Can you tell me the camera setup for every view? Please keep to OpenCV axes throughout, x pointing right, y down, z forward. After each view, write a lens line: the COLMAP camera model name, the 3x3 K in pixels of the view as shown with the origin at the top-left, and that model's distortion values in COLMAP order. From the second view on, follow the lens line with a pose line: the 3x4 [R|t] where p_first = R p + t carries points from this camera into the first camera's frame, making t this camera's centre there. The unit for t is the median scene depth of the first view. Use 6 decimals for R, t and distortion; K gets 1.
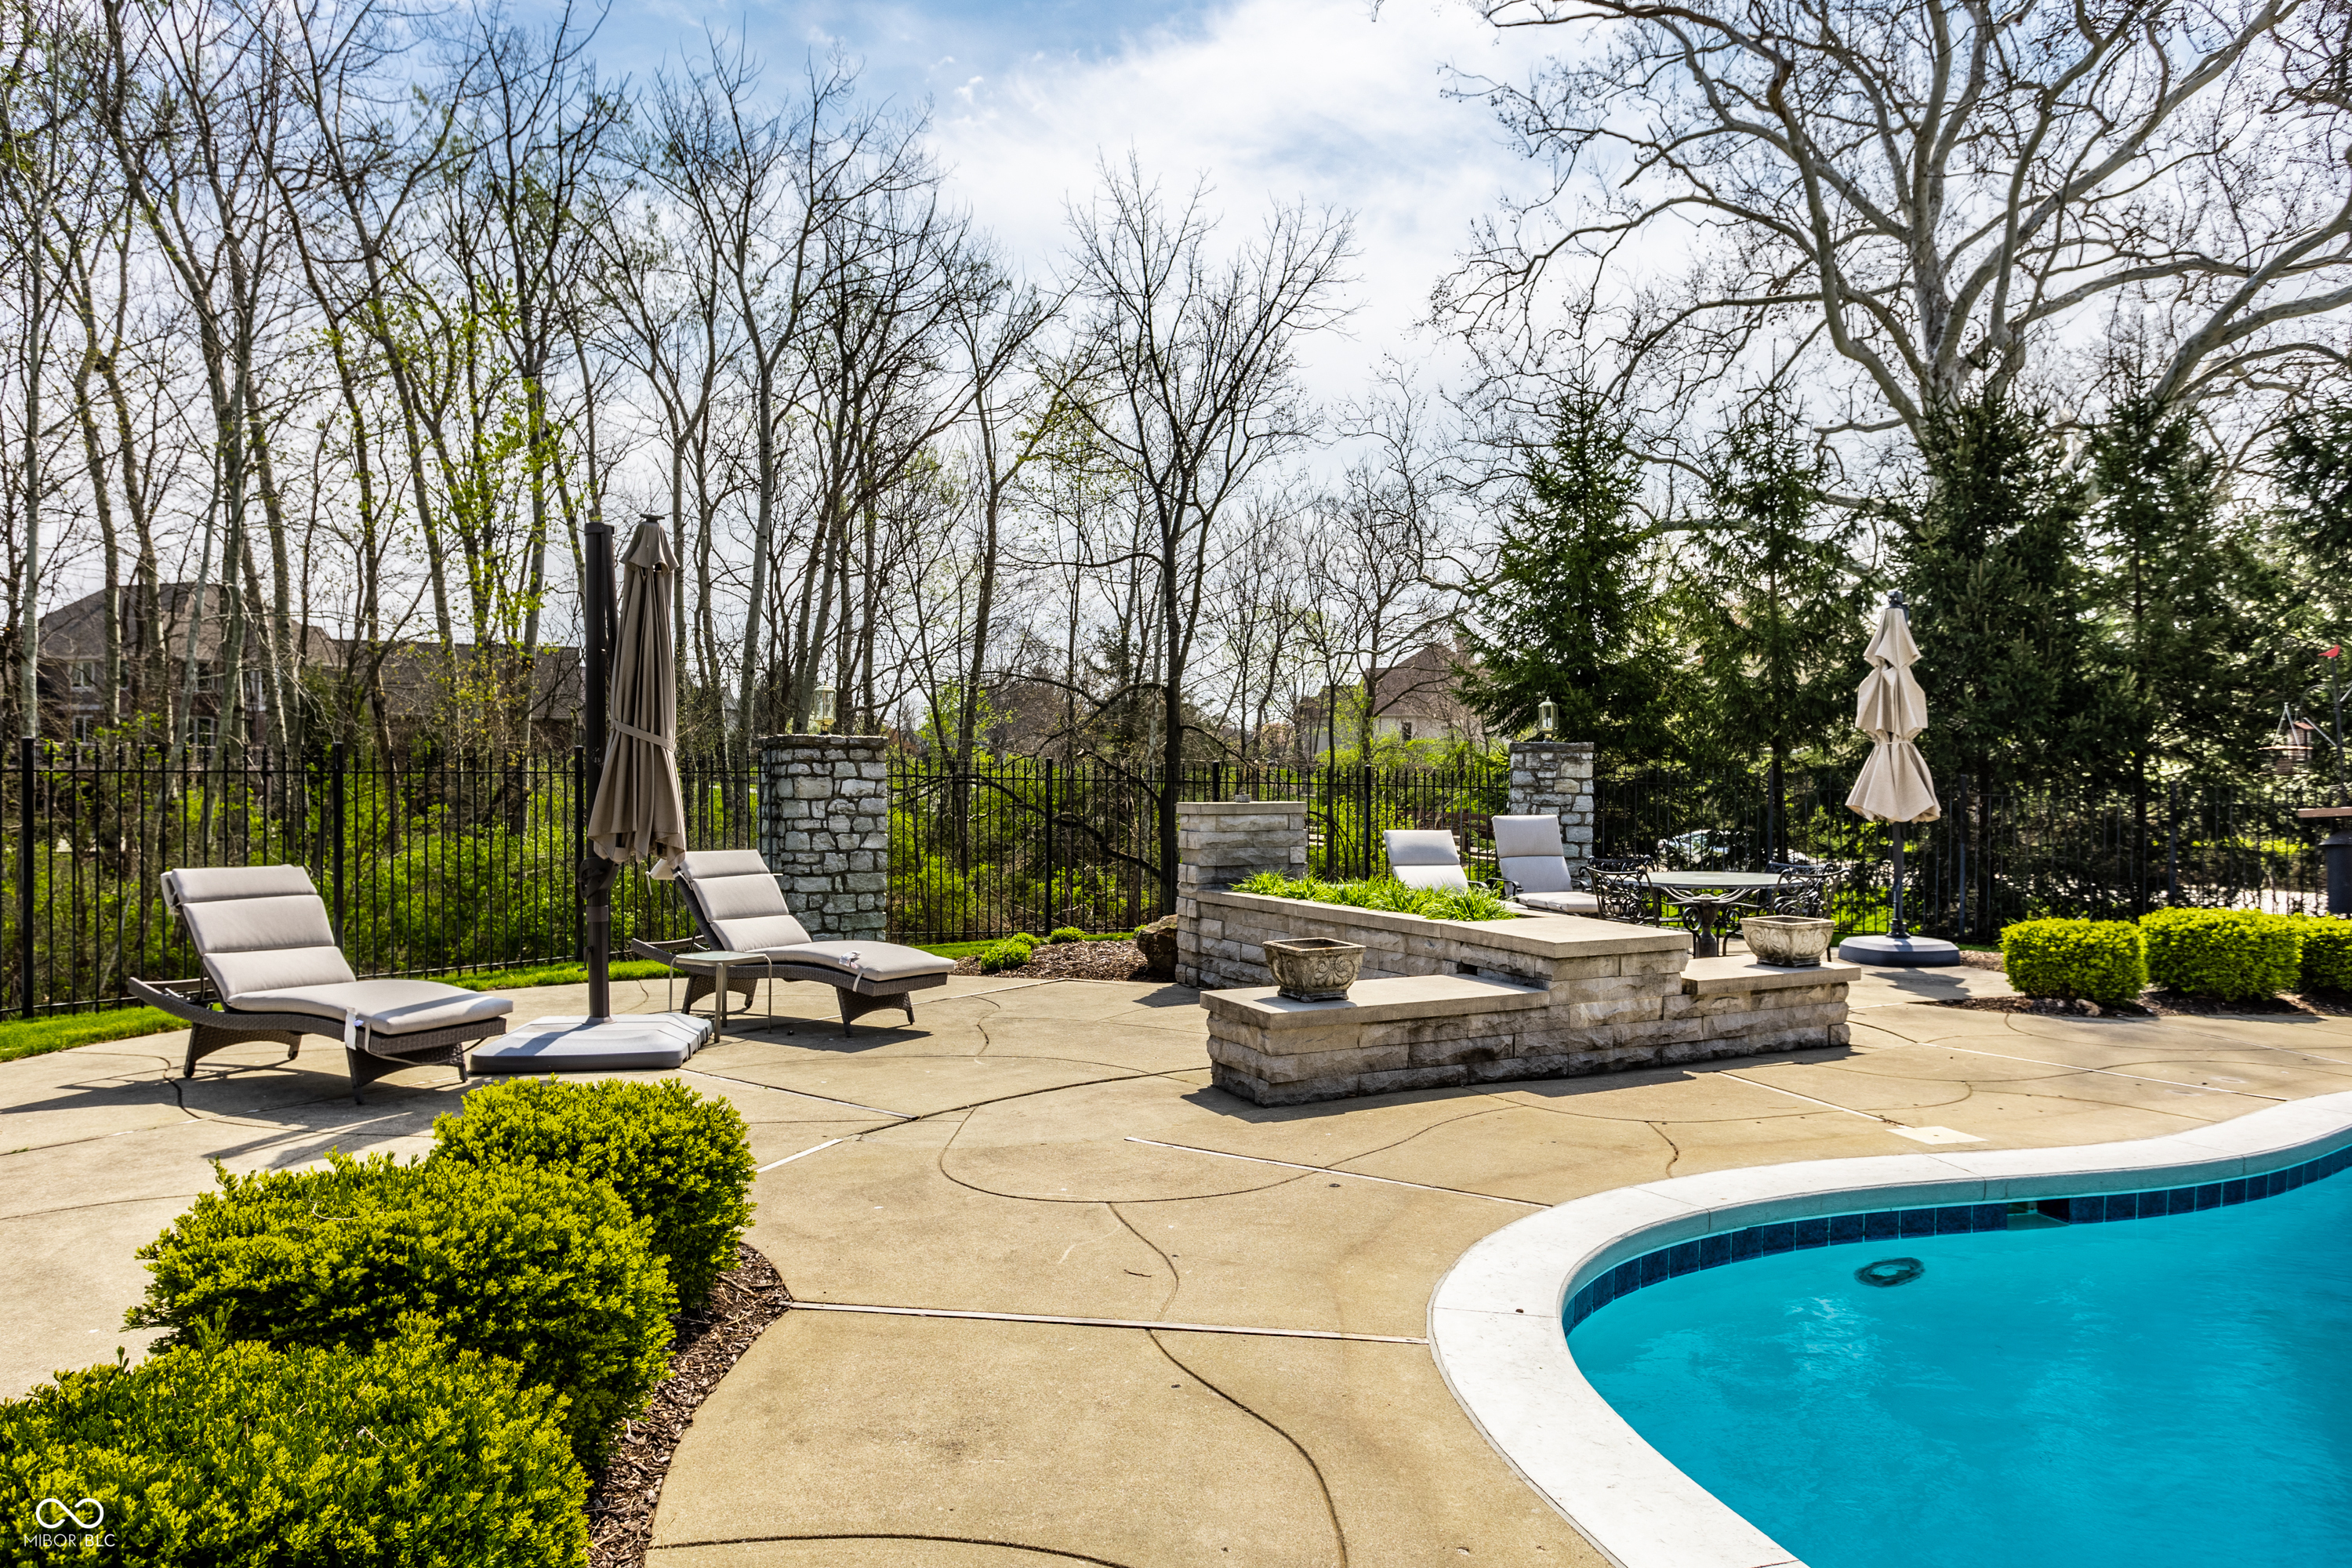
lens RADIAL K [[1552.7, 0, 1178.0], [0, 1552.7, 766.4], [0, 0, 1]] dist [-0.007291, 0.007734]
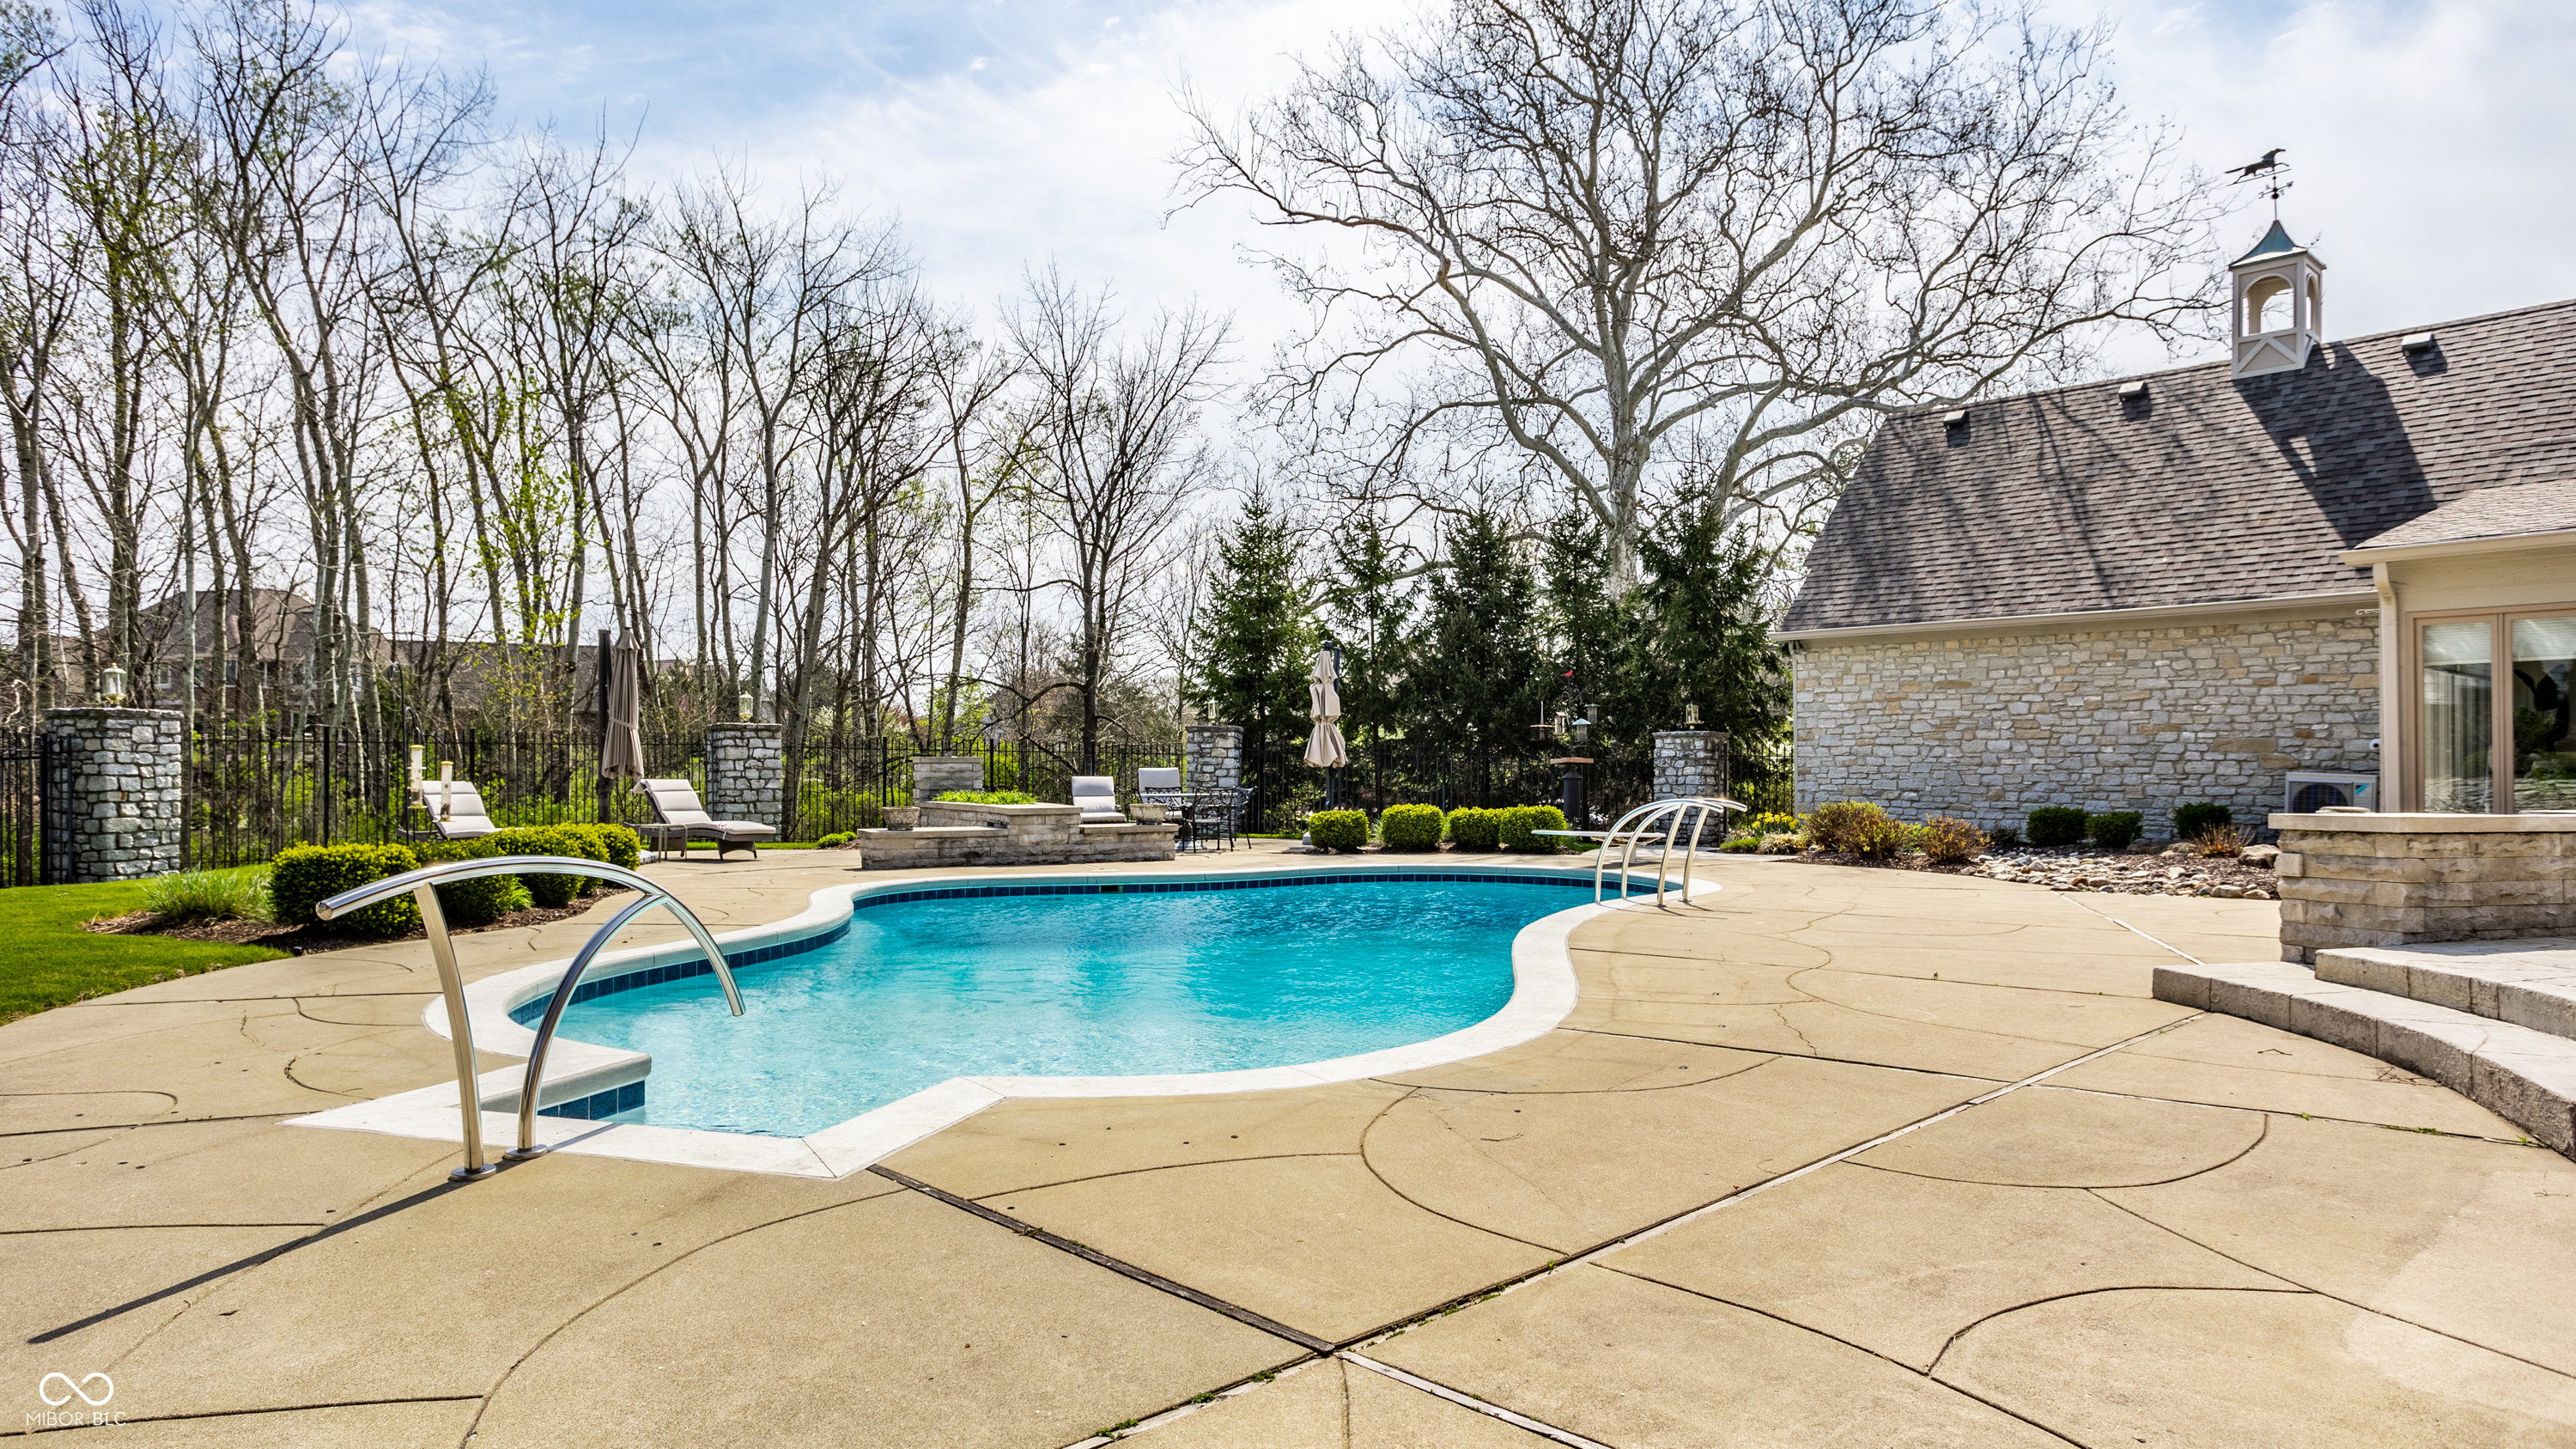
lens RADIAL K [[1537.6, 0, 1289.4], [0, 1537.6, 751.2], [0, 0, 1]] dist [-0.005791, -0.001612]
pose [[0.999136, -0.005113, 0.041243, 0.094691], [0.005181, 0.999985, -0.001553, 0.005181], [-0.041235, 0.001765, 0.999148, -0.226754]]
